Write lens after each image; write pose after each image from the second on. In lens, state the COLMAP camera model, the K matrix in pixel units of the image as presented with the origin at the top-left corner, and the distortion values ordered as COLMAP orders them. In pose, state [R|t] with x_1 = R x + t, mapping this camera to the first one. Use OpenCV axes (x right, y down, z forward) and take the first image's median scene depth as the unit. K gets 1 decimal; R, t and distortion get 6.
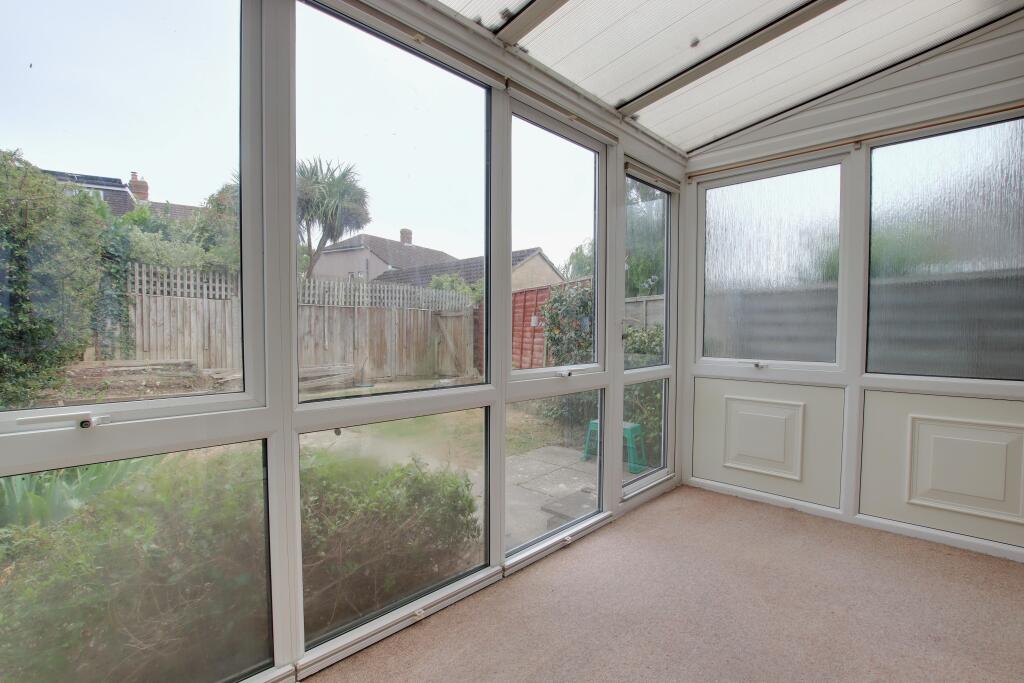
lens RADIAL K [[476.5, 0, 512.0], [0, 476.5, 341.5], [0, 0, 1]] dist [-0.017586, 0.000073]
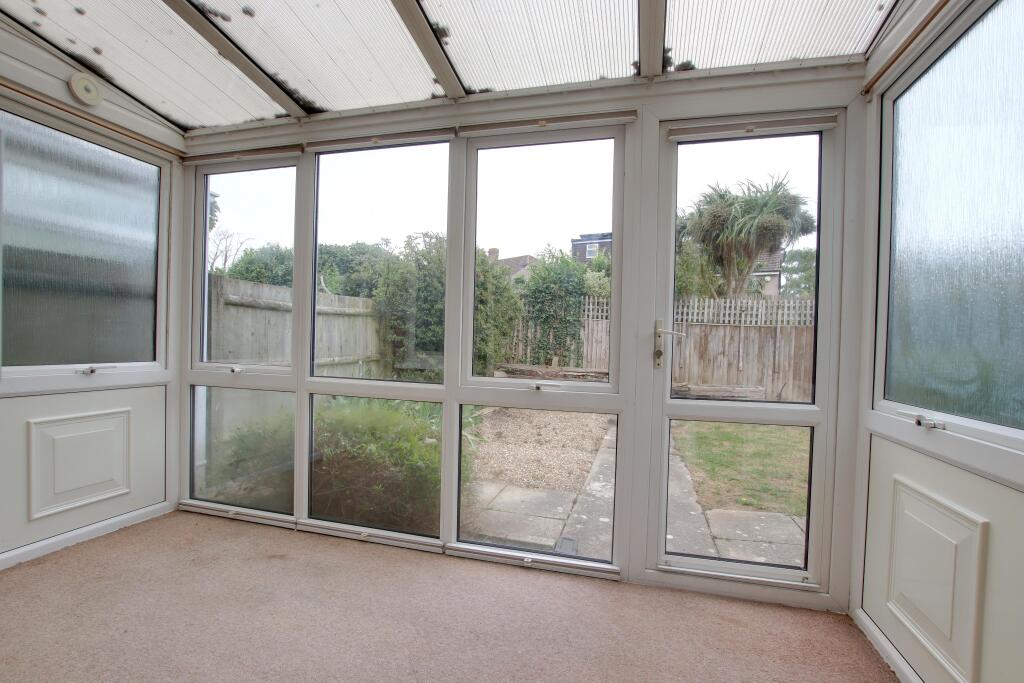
lens RADIAL K [[476.5, 0, 512.0], [0, 476.5, 341.5], [0, 0, 1]] dist [-0.017586, 0.000073]
pose [[0.493166, 0.009991, -0.869878, 0.286556], [-0.051256, 0.998531, -0.017590, -0.001592], [0.868424, 0.053261, 0.492954, 0.148077]]
